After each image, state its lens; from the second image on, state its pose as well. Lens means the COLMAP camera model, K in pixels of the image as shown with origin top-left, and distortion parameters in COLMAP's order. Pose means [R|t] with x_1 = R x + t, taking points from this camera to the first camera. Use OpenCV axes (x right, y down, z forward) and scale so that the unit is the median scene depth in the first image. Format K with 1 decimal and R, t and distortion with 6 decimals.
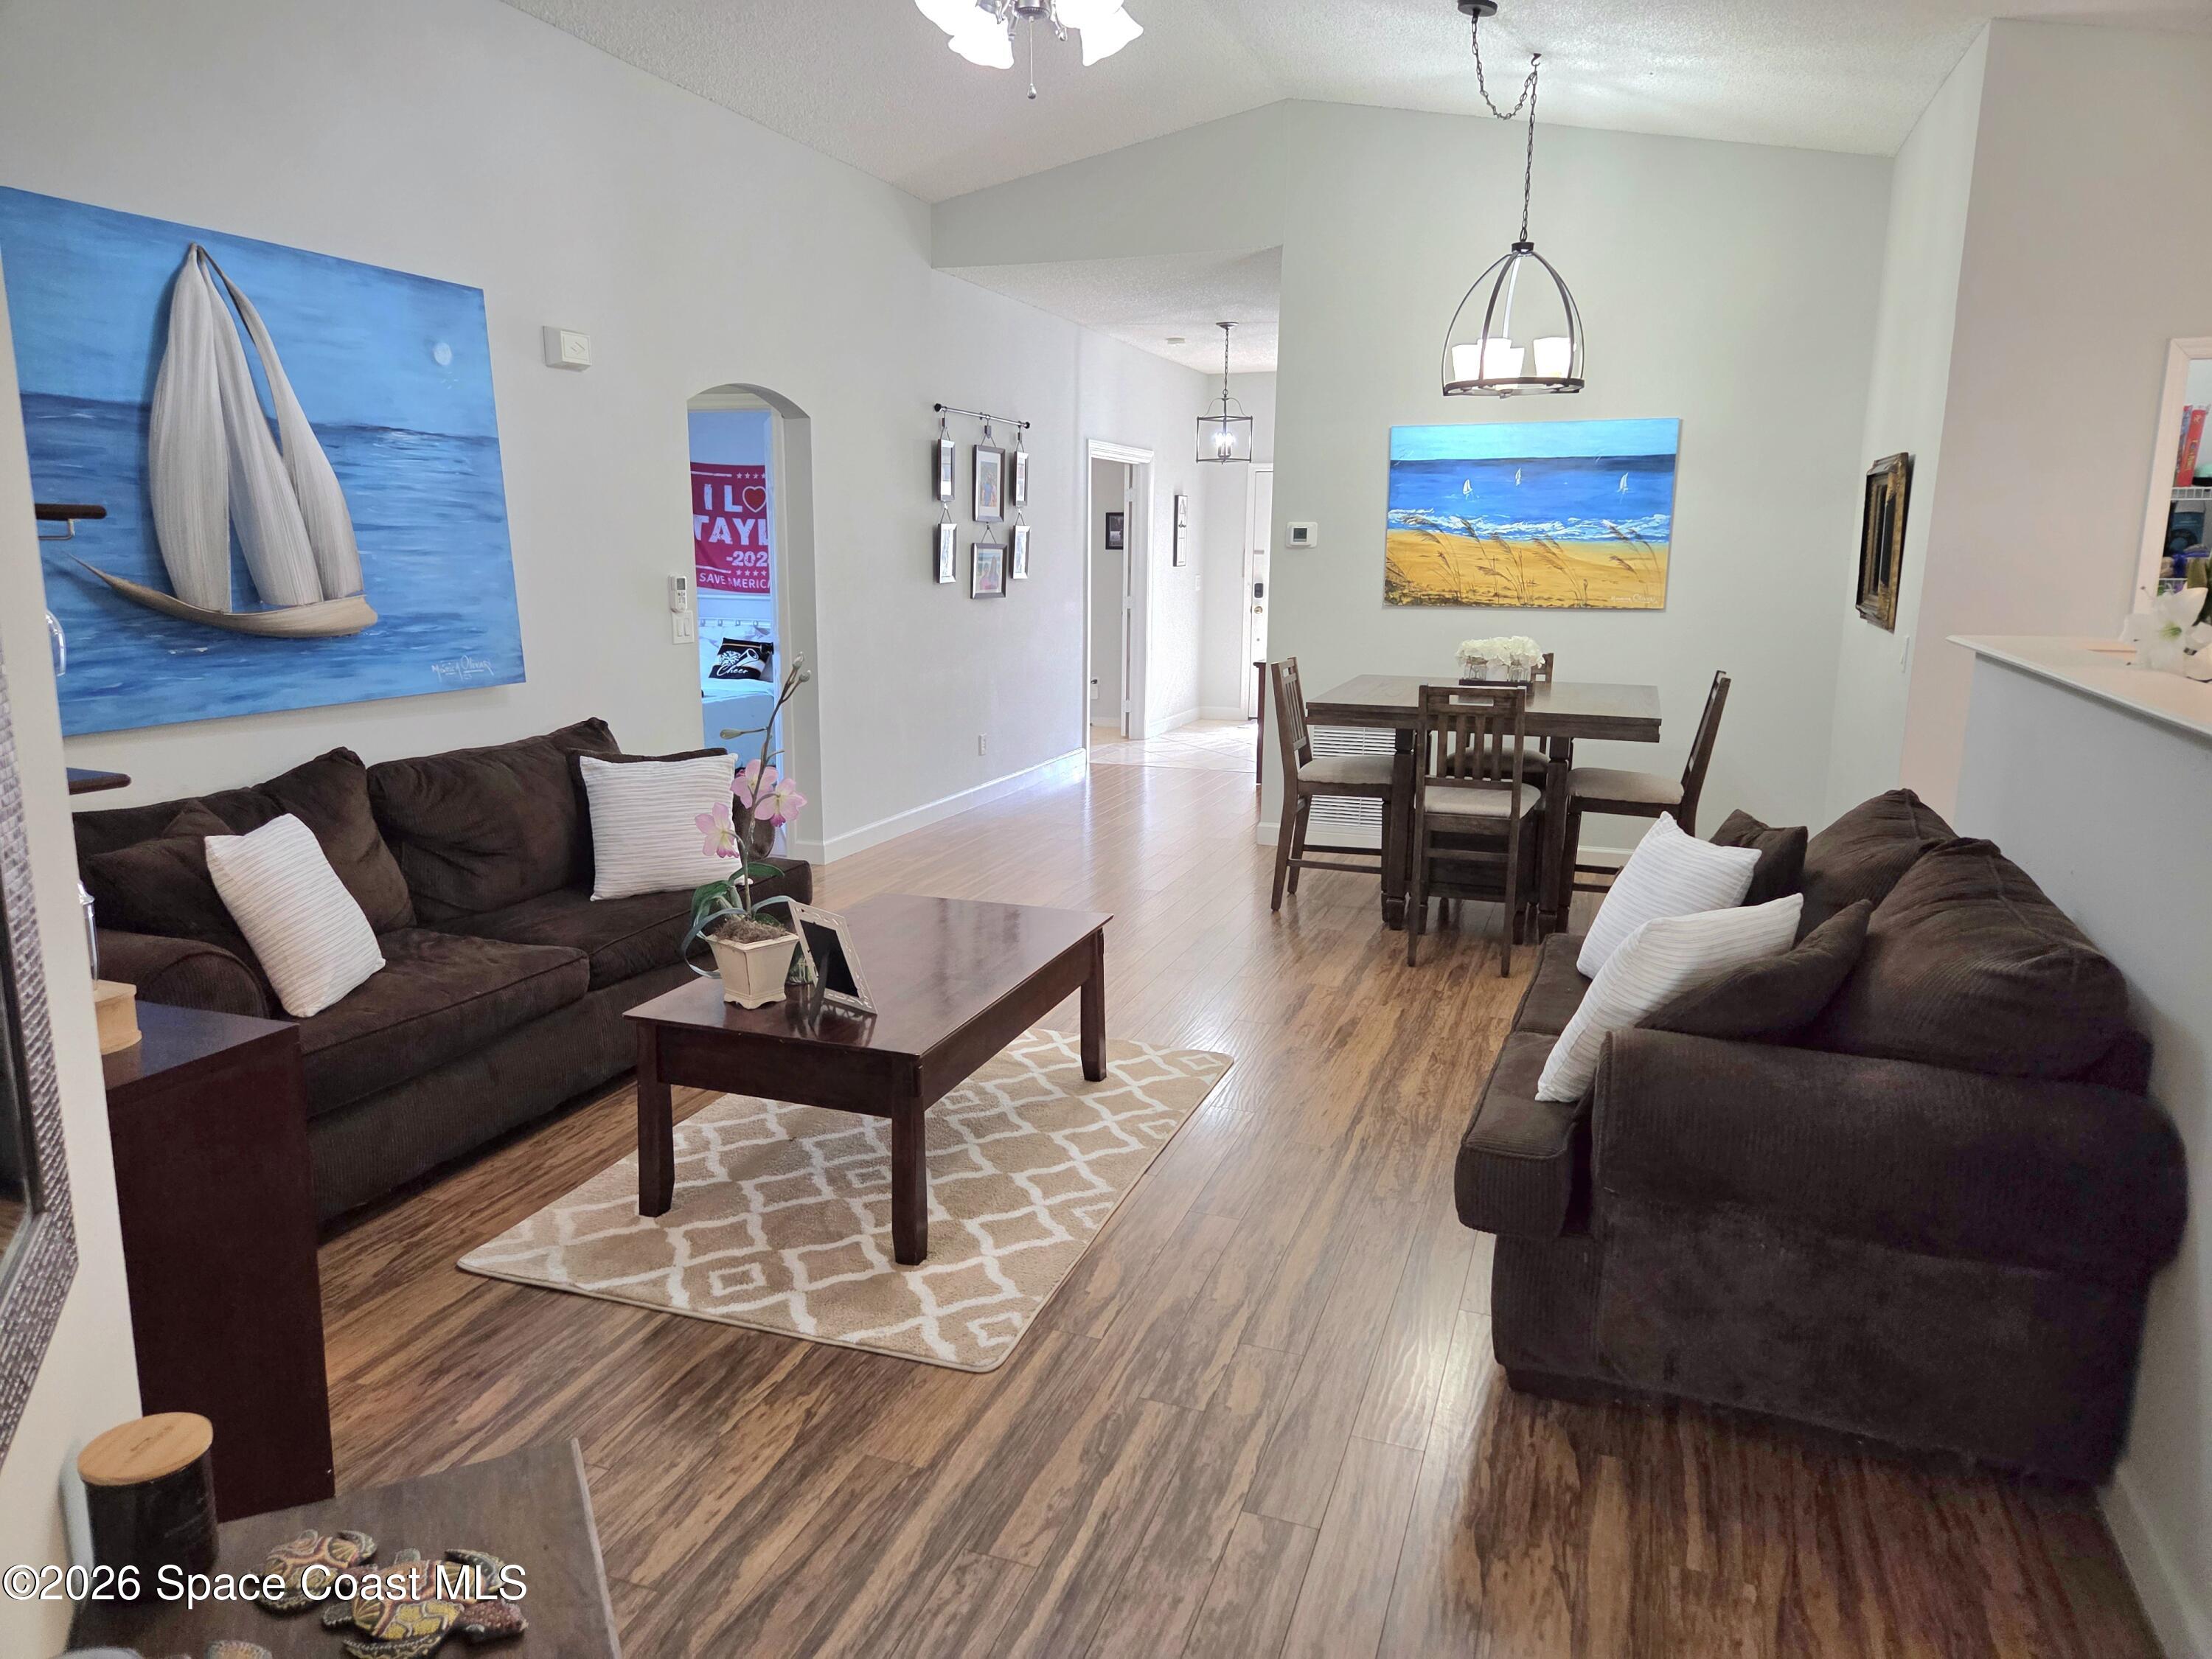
lens RADIAL K [[1485.2, 0, 1097.0], [0, 1485.2, 822.7], [0, 0, 1]] dist [0.097906, -0.112328]
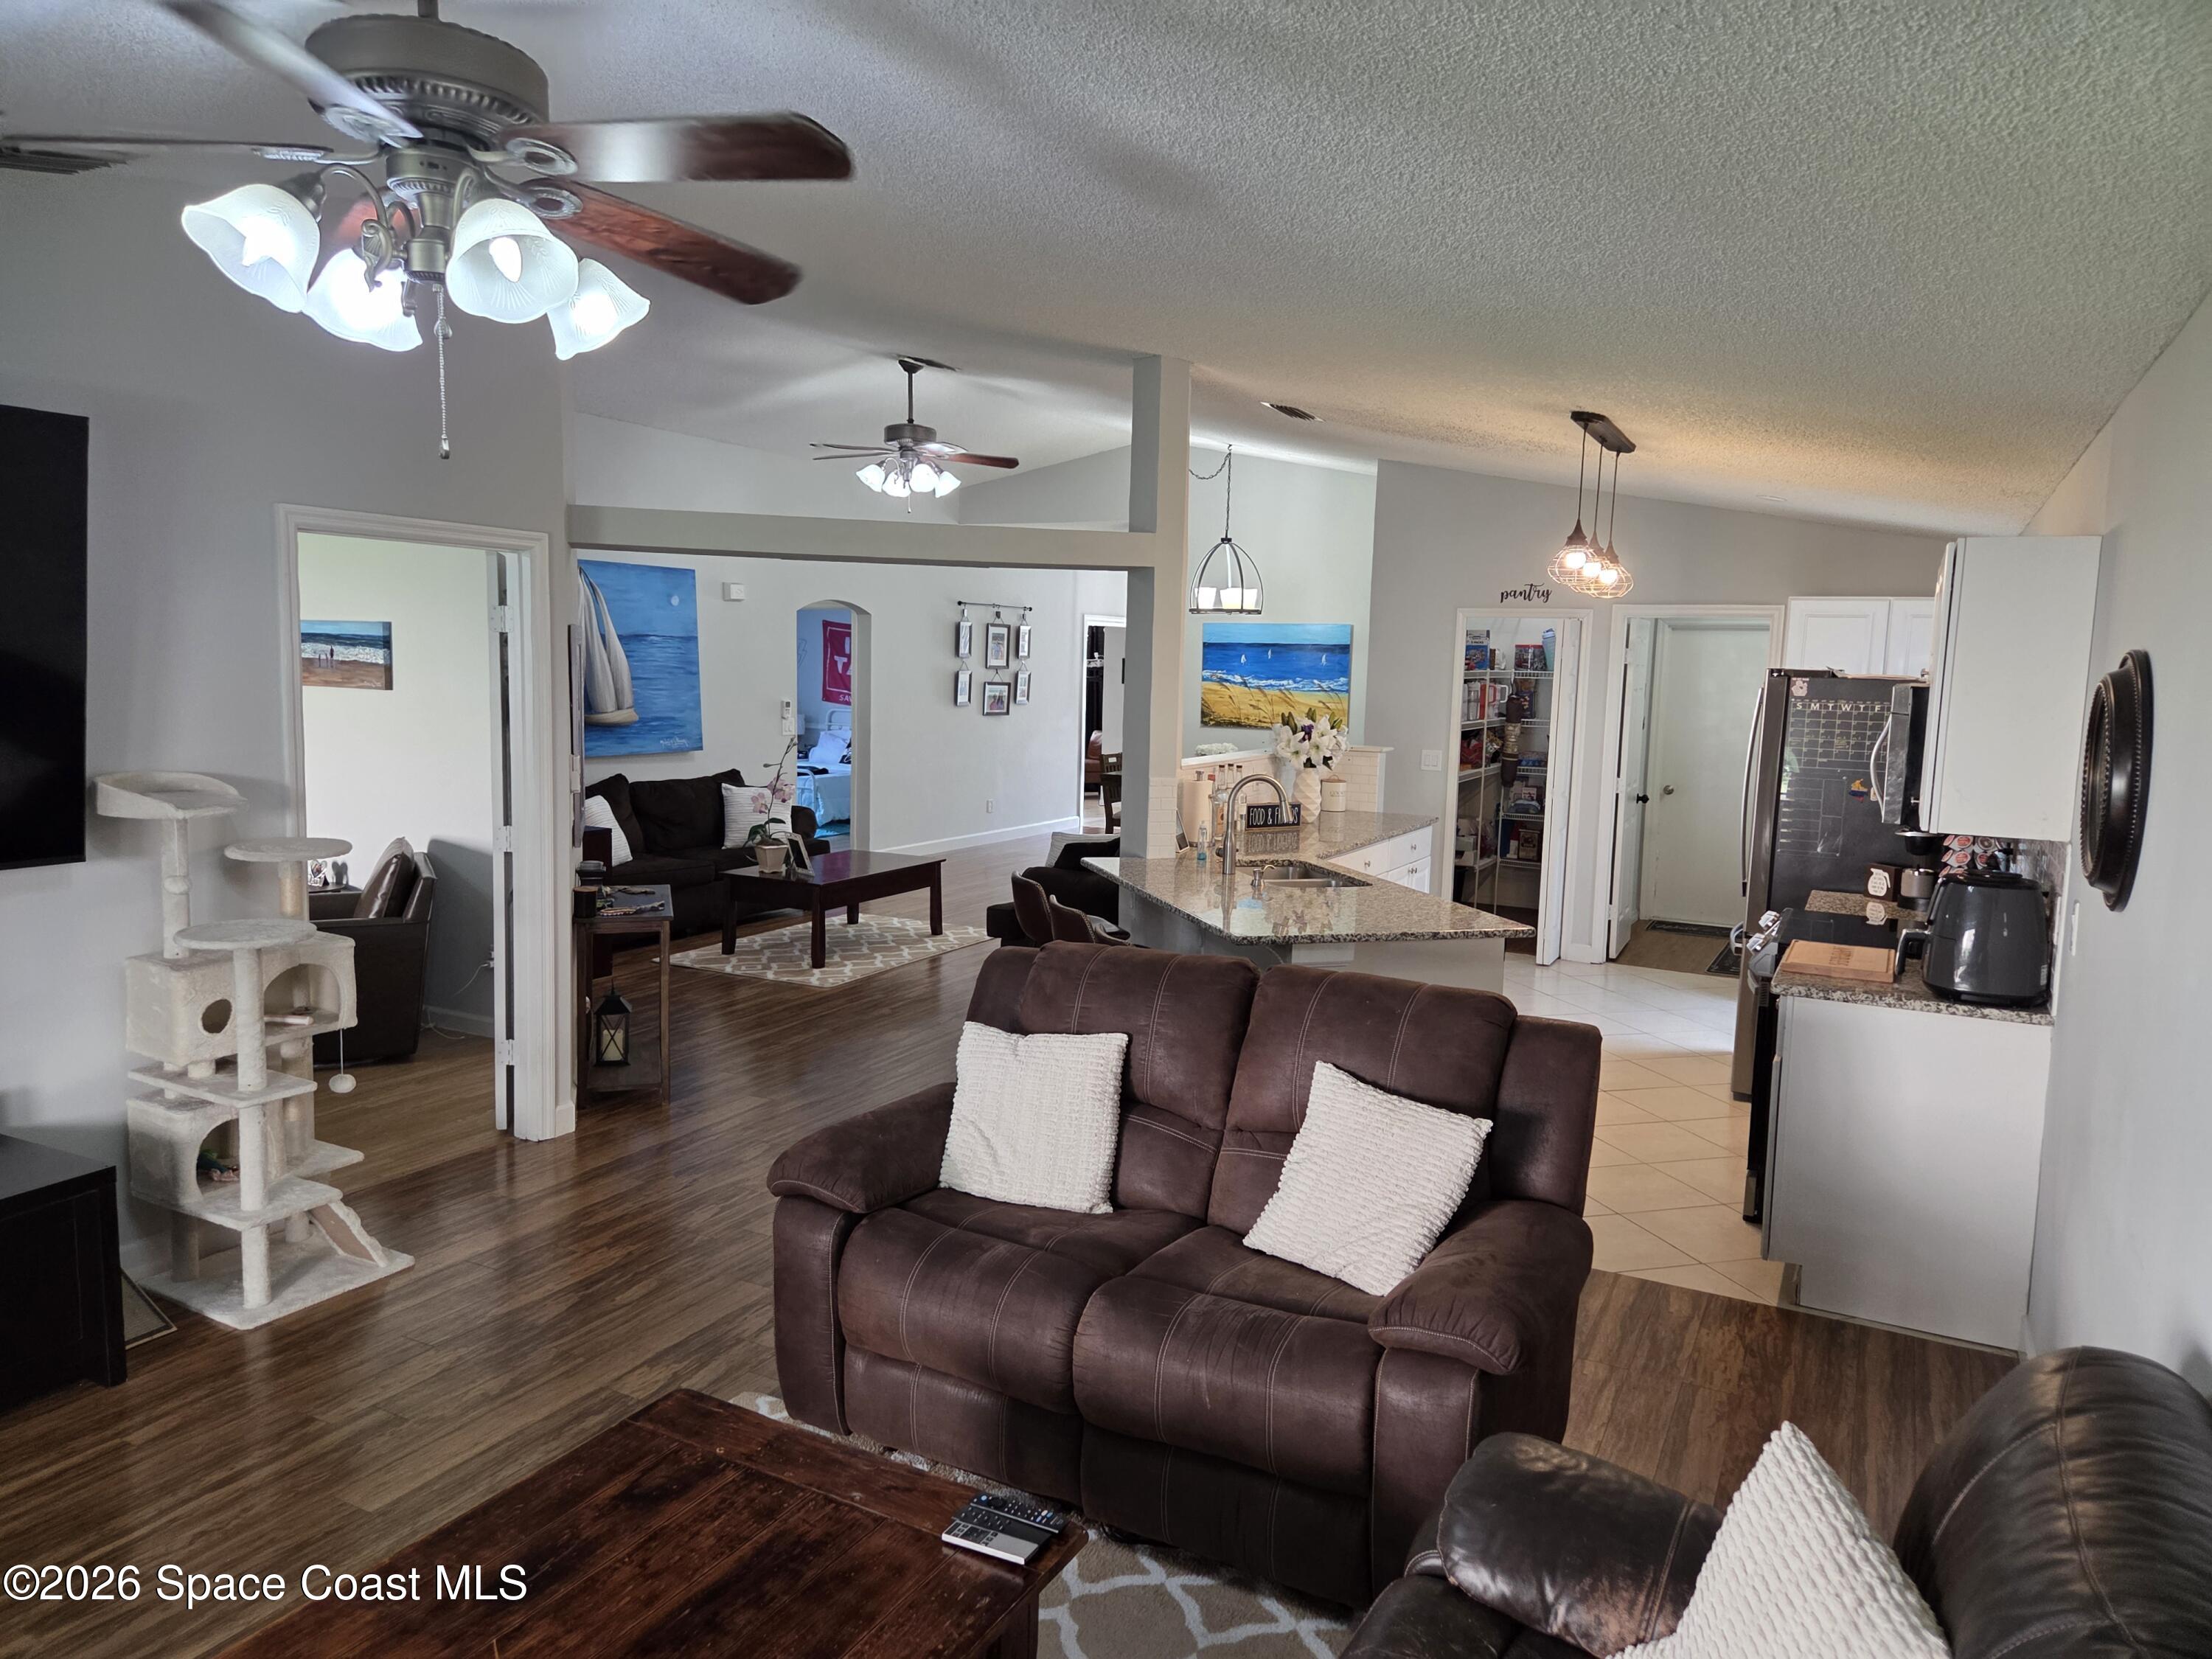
lens RADIAL K [[1485.2, 0, 1097.0], [0, 1485.2, 822.7], [0, 0, 1]] dist [0.097906, -0.112328]
pose [[0.989770, 0.033813, -0.138607, 0.461723], [-0.044489, 0.996216, -0.074663, 0.139996], [0.135558, 0.080066, 0.987529, -0.986363]]
